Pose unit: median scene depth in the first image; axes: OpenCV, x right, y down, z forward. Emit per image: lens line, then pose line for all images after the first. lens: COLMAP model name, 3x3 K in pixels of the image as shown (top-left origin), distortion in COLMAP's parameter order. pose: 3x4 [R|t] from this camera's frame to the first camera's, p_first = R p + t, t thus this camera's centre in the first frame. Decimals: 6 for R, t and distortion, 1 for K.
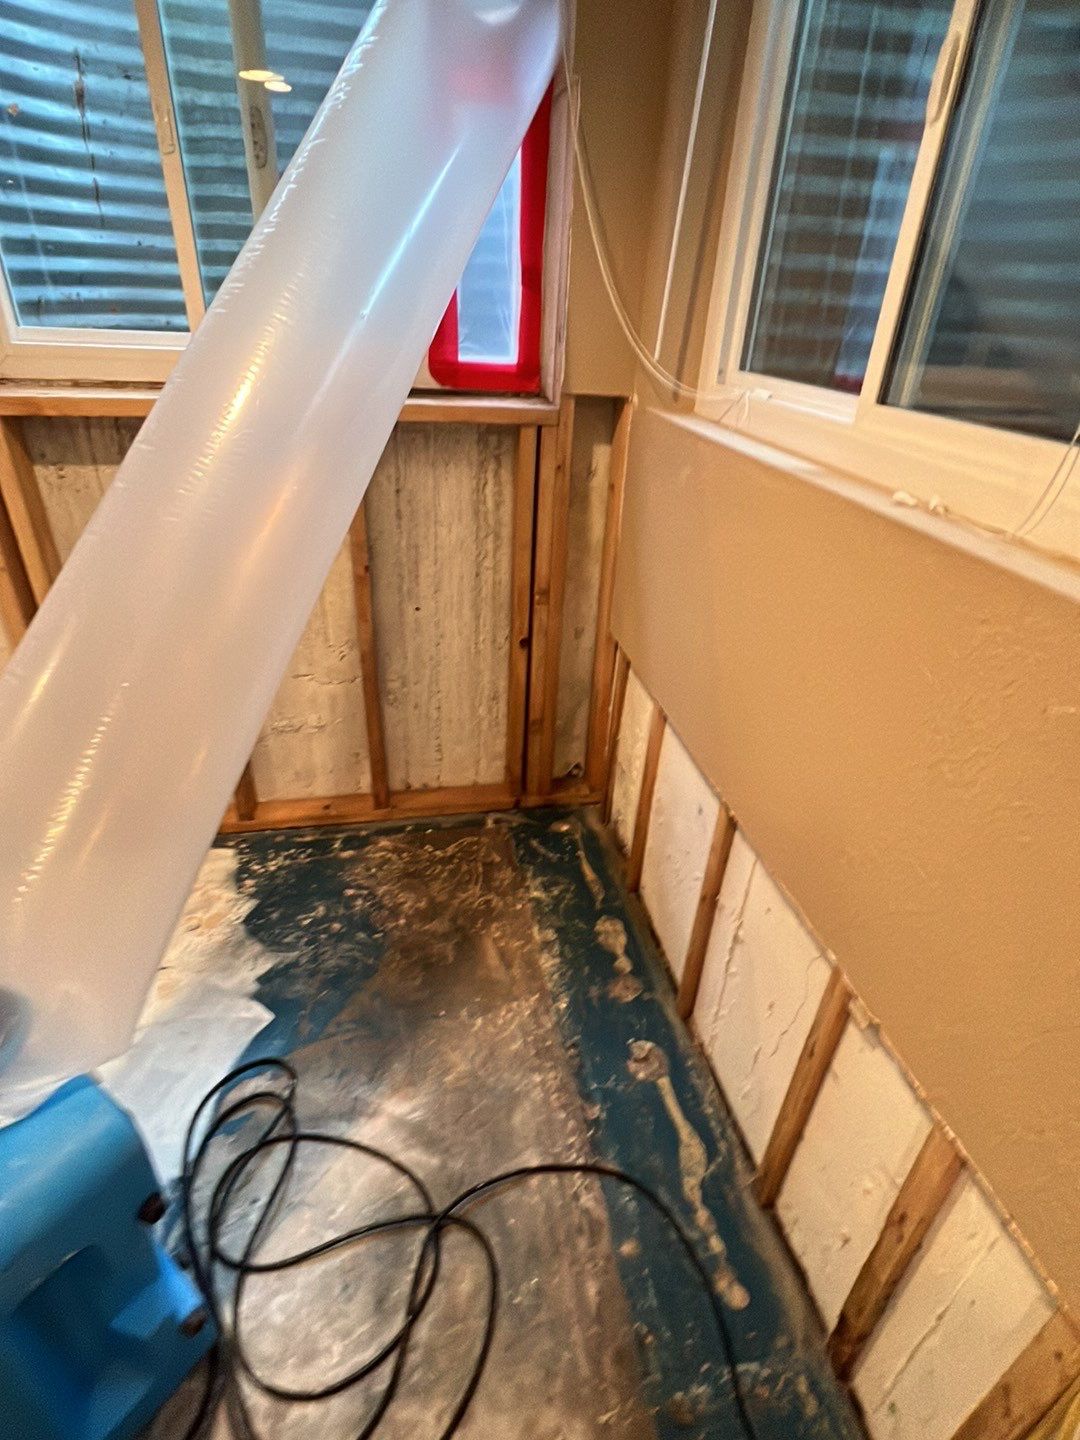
lens RADIAL K [[732.0, 0, 543.1], [0, 732.0, 713.3], [0, 0, 1]] dist [-0.002025, 0.000329]
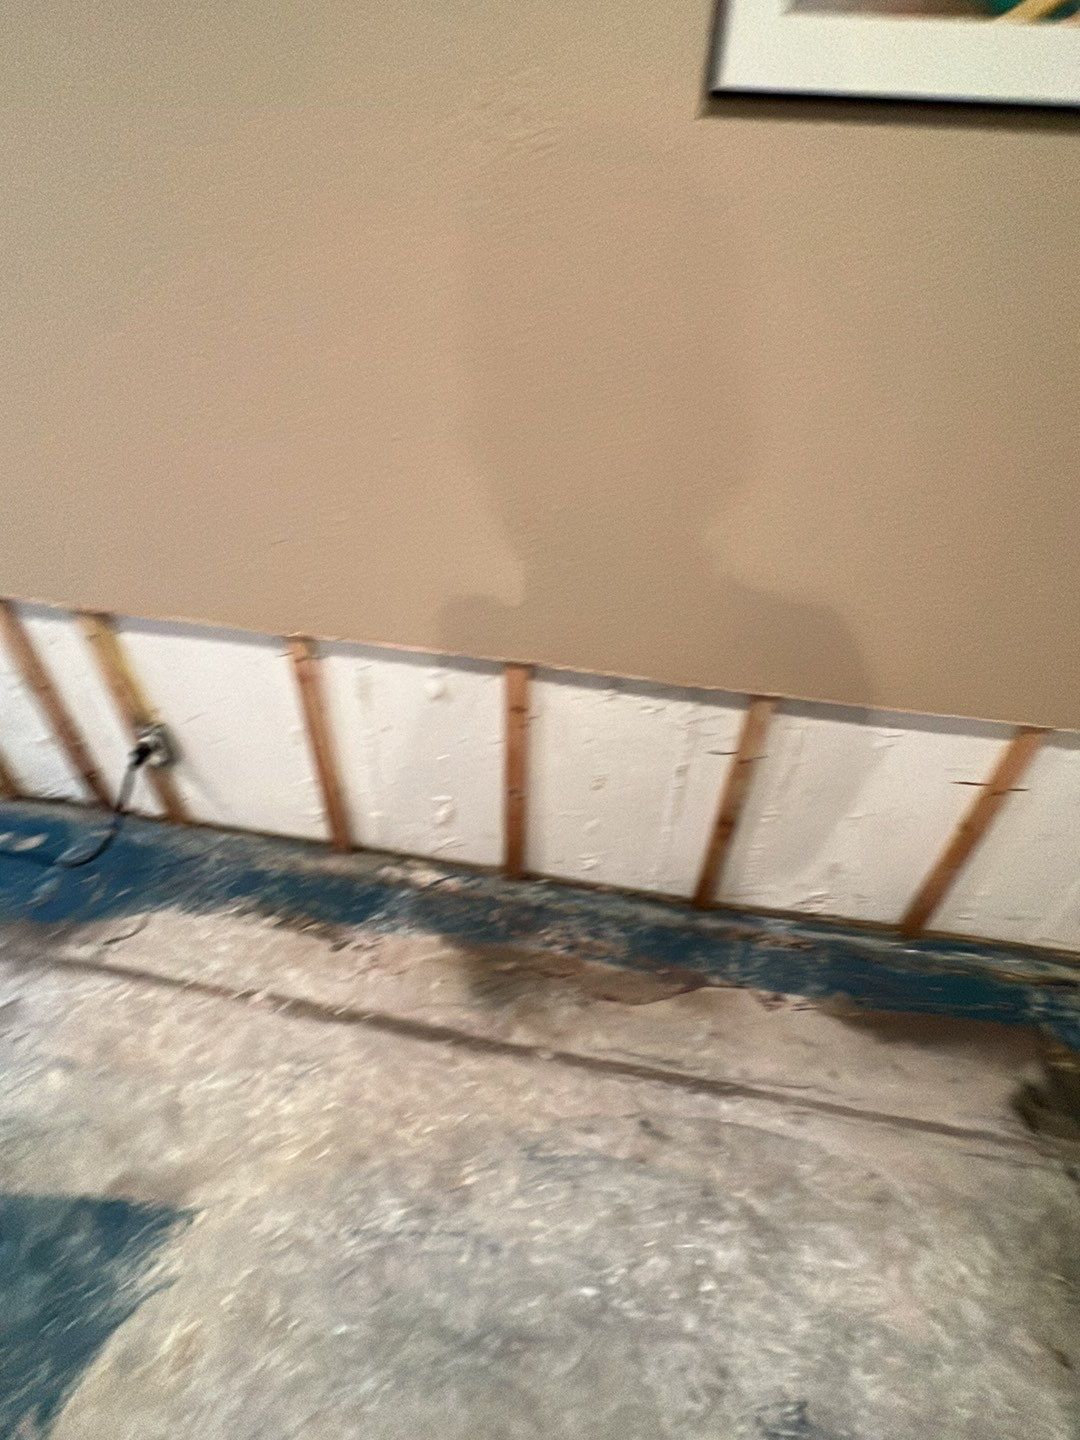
lens RADIAL K [[732.0, 0, 544.2], [0, 732.0, 715.1], [0, 0, 1]] dist [-0.002025, 0.000329]
pose [[0.351622, -0.643520, 0.679885, -0.125220], [0.445175, 0.753832, 0.483277, 0.259248], [-0.823518, 0.132737, 0.551543, -0.403981]]
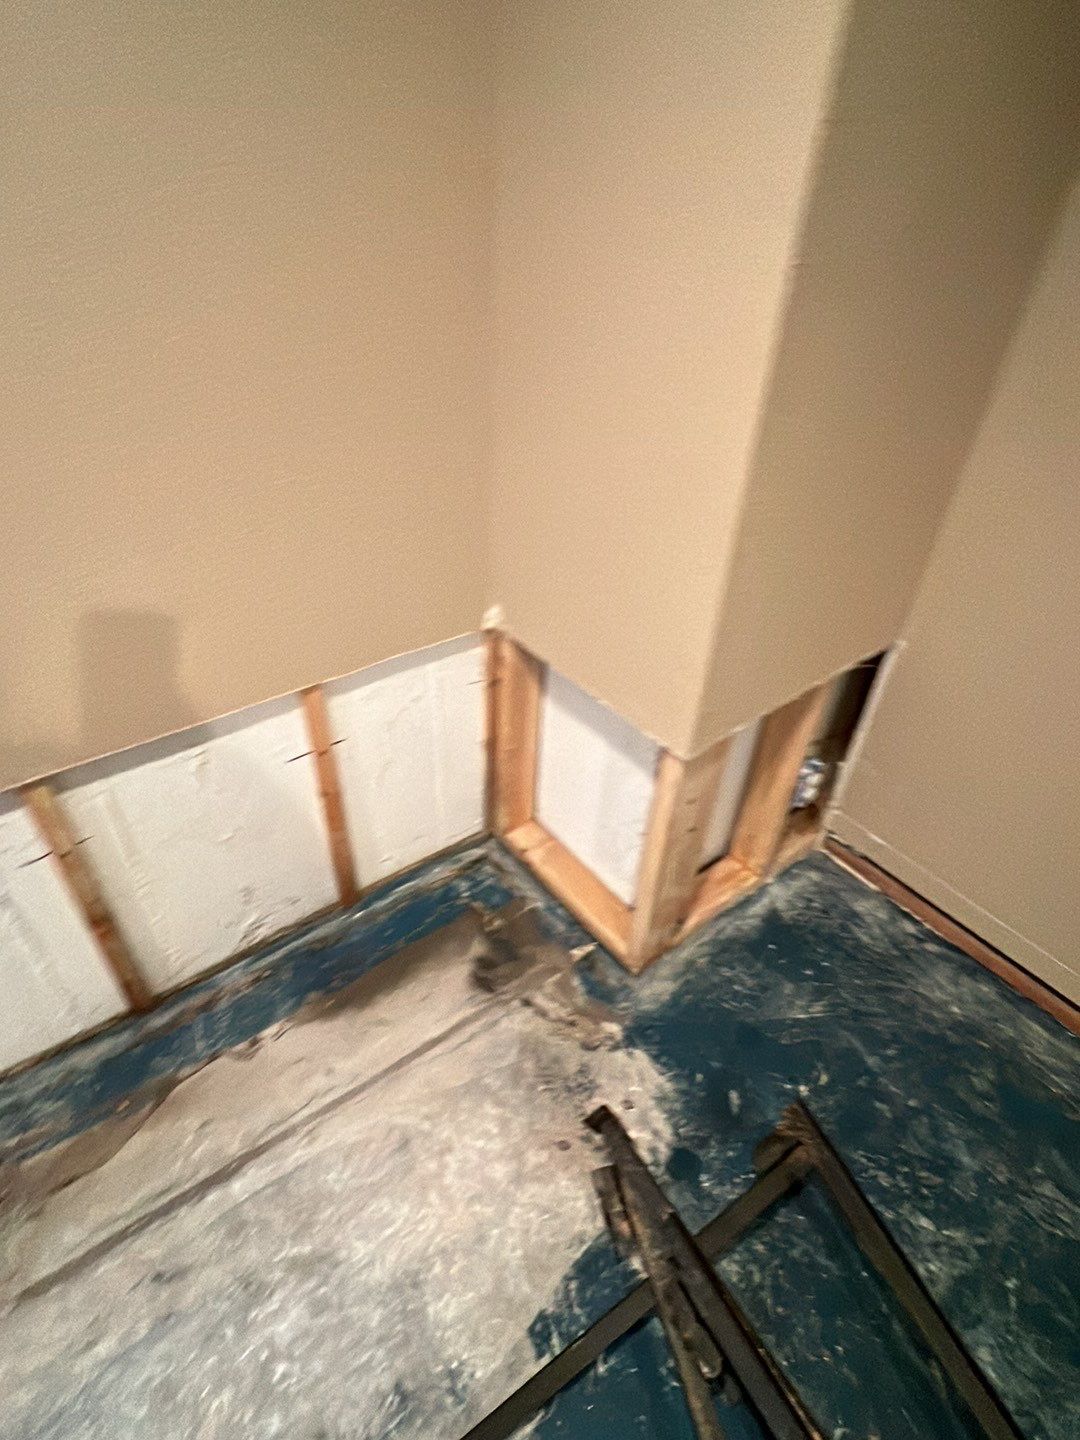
lens RADIAL K [[732.0, 0, 542.2], [0, 732.0, 724.7], [0, 0, 1]] dist [-0.002025, 0.000329]
pose [[-0.426975, -0.608605, 0.668799, -0.130470], [0.389380, 0.543782, 0.743428, 0.360726], [-0.816135, 0.577841, 0.004797, -0.579204]]
